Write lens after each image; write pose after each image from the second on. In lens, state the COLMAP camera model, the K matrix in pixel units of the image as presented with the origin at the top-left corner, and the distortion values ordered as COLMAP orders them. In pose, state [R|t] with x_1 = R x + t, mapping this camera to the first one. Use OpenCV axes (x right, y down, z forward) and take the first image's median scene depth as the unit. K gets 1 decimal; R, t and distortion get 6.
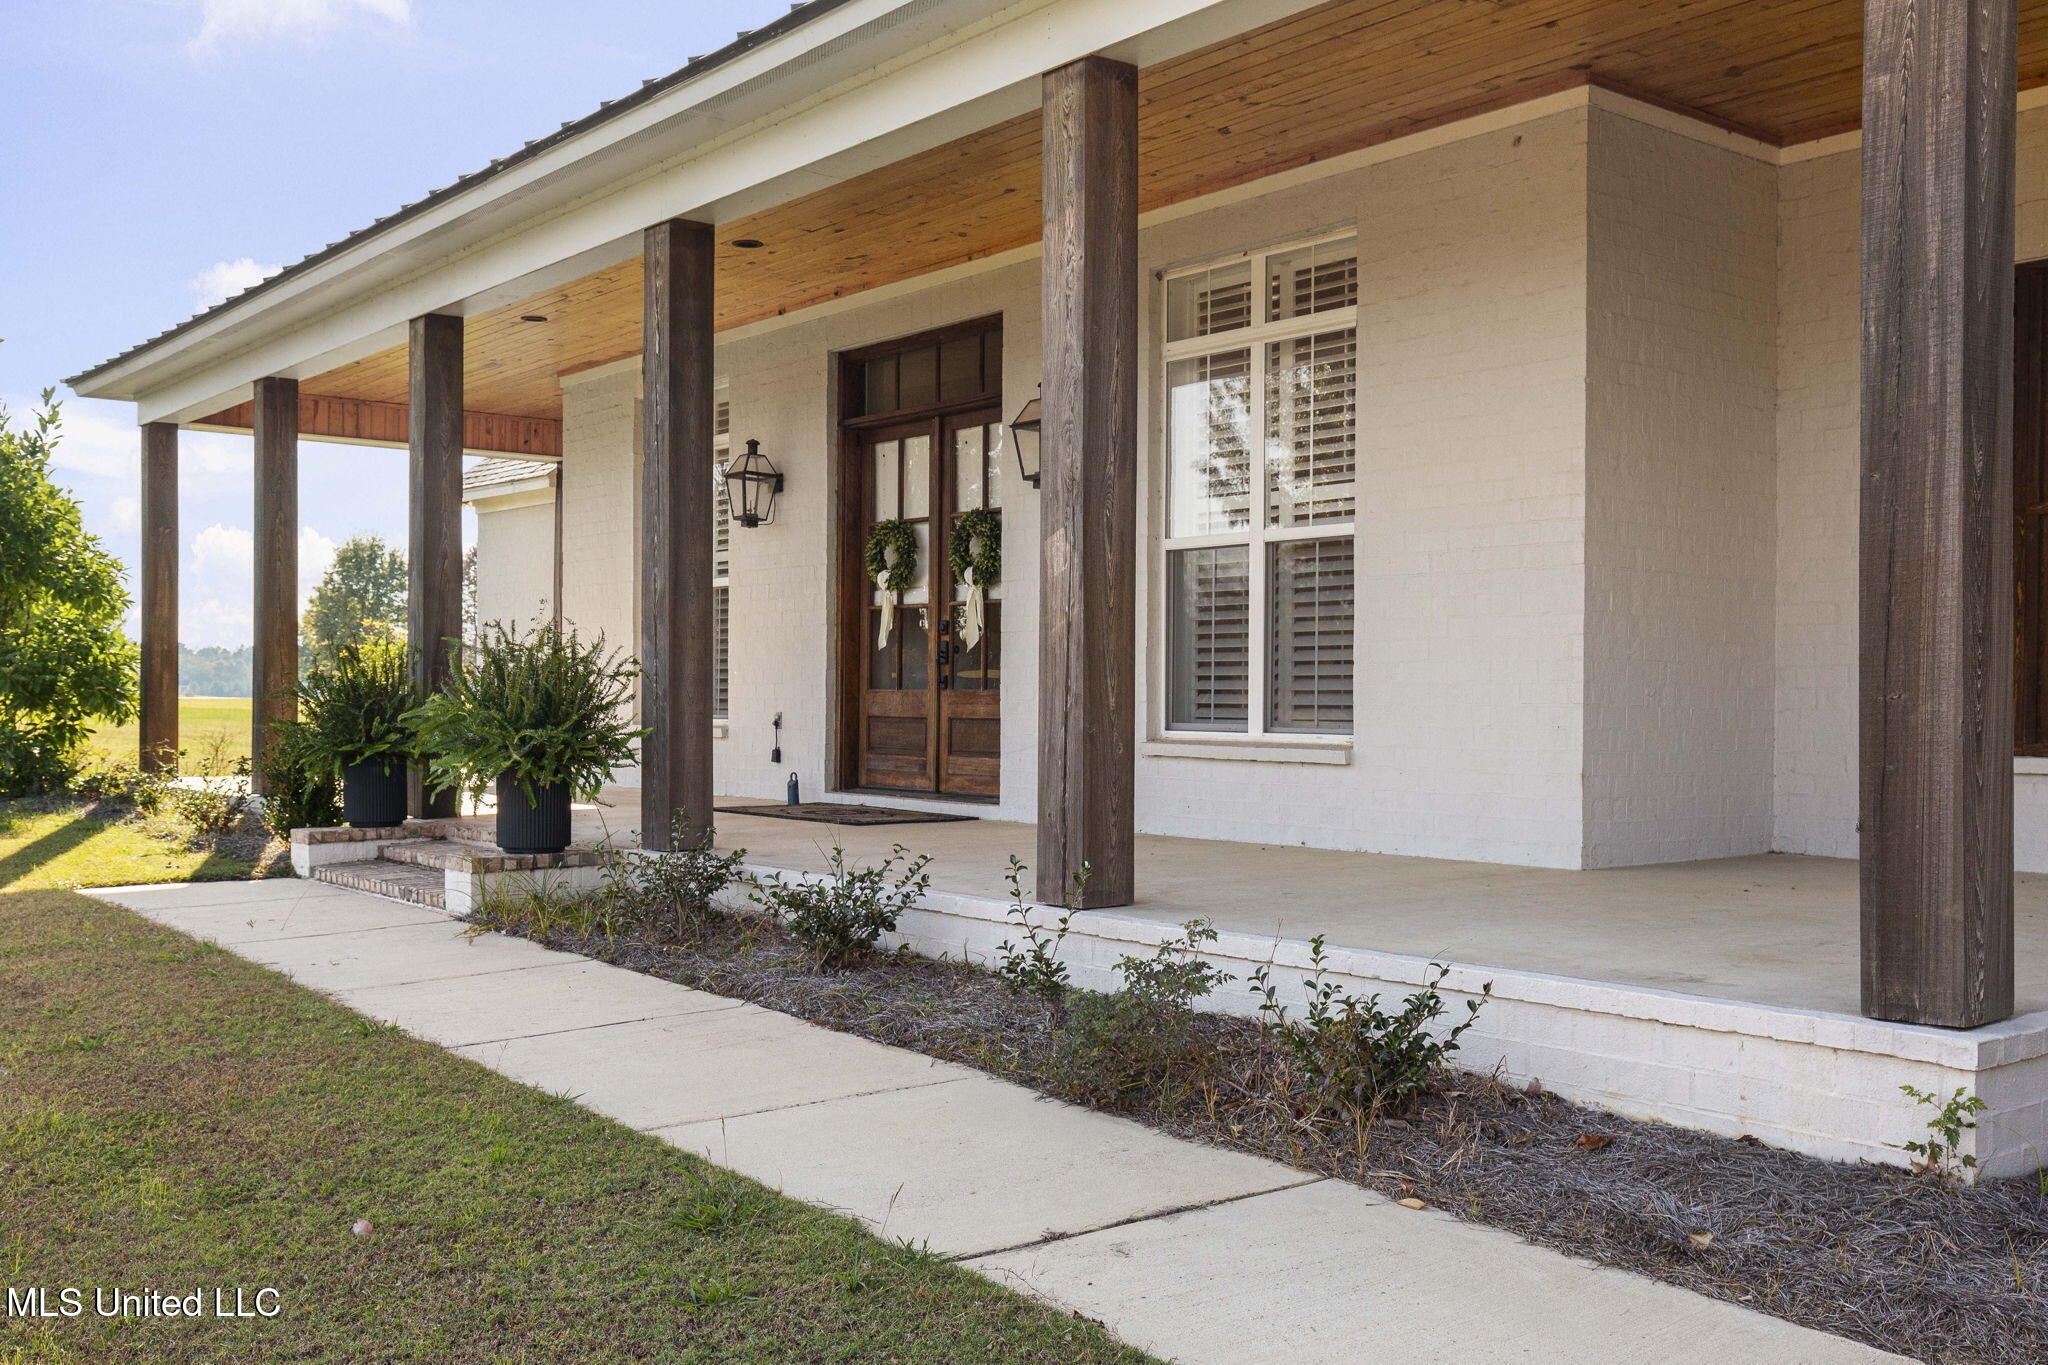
lens RADIAL K [[1946.3, 0, 1022.8], [0, 1946.3, 705.2], [0, 0, 1]] dist [0.013553, -0.005424]
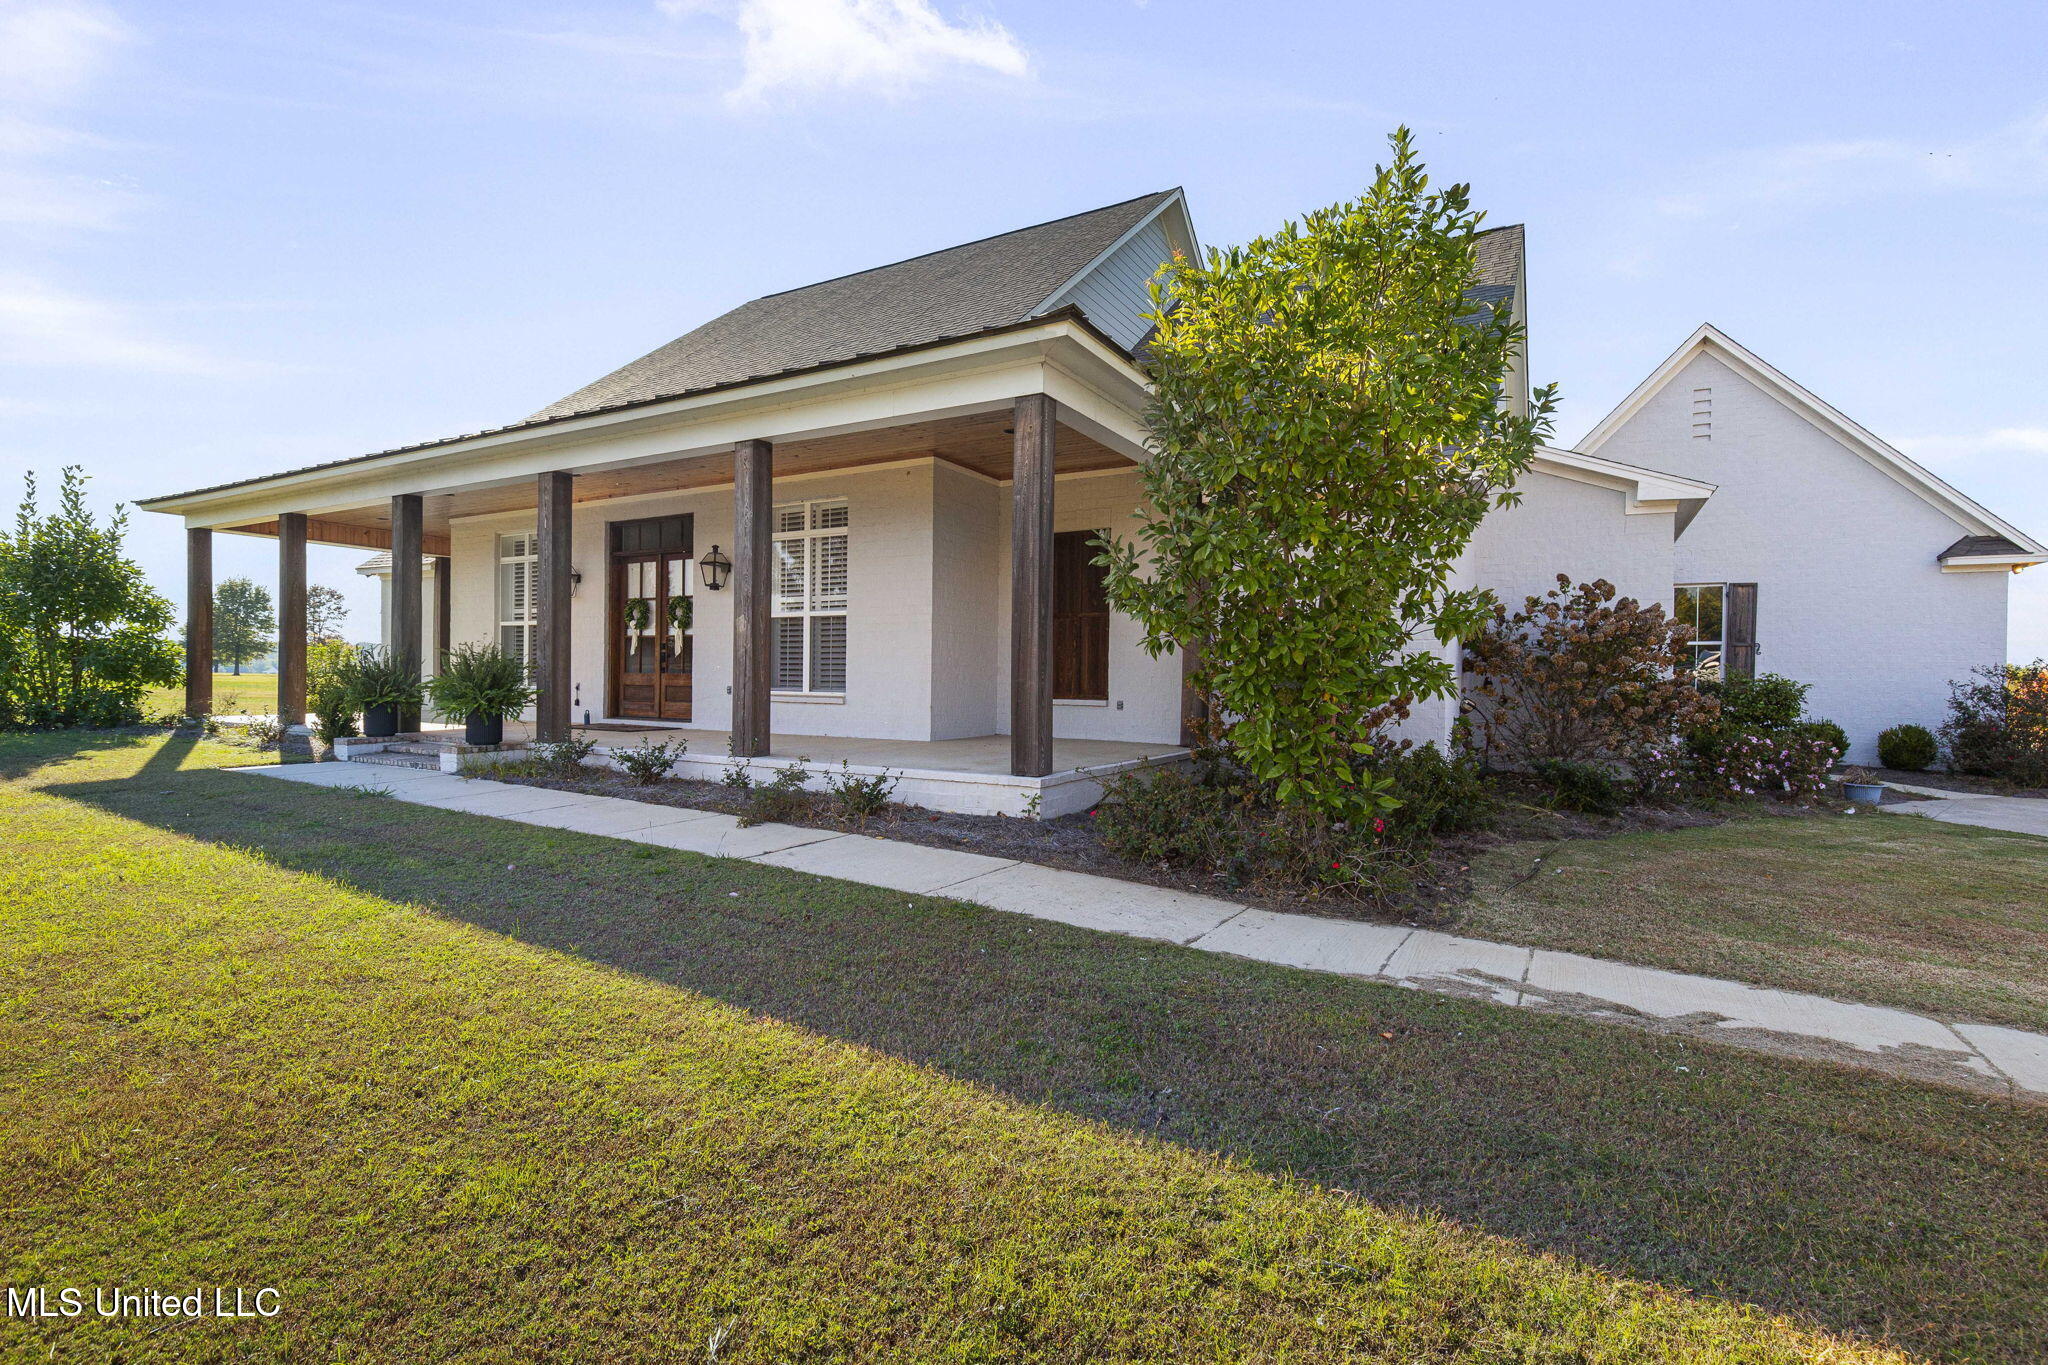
lens RADIAL K [[930.6, 0, 1025.6], [0, 930.6, 680.4], [0, 0, 1]] dist [0.003114, 0.000121]
pose [[0.927882, 0.003567, 0.372856, -0.054009], [-0.003964, 0.999992, 0.000299, -0.001594], [-0.372852, -0.001756, 0.927889, -0.184246]]
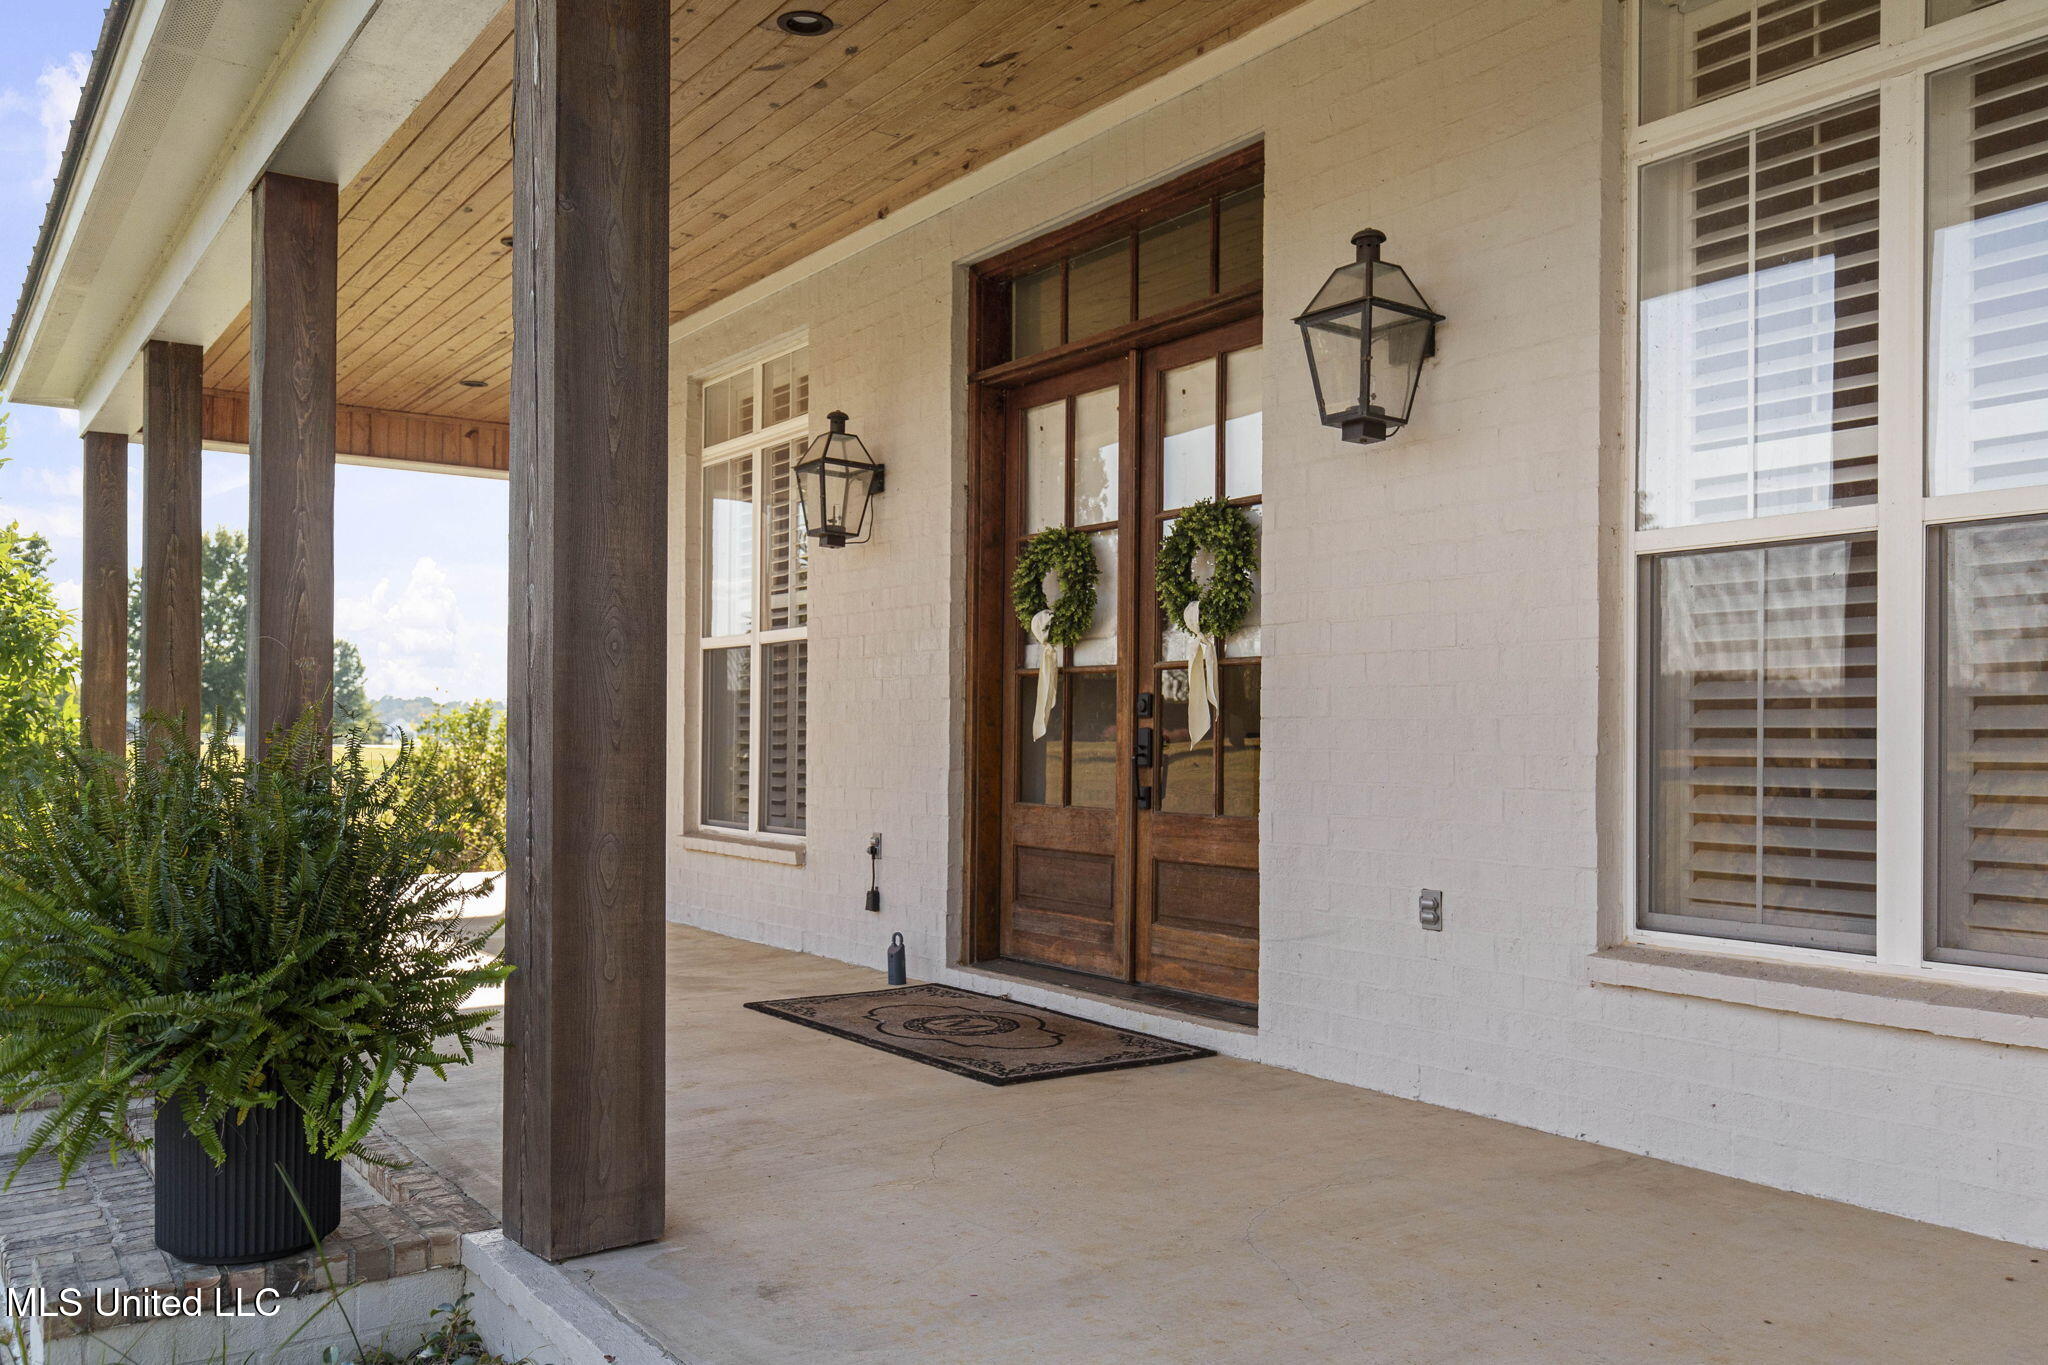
lens RADIAL K [[1693.2, 0, 1016.1], [0, 1693.2, 740.0], [0, 0, 1]] dist [-0.000740, -0.003472]
pose [[0.997324, 0.001373, -0.073102, -0.042653], [-0.001834, 0.999979, -0.006242, -0.026626], [0.073092, 0.006360, 0.997305, 0.492719]]
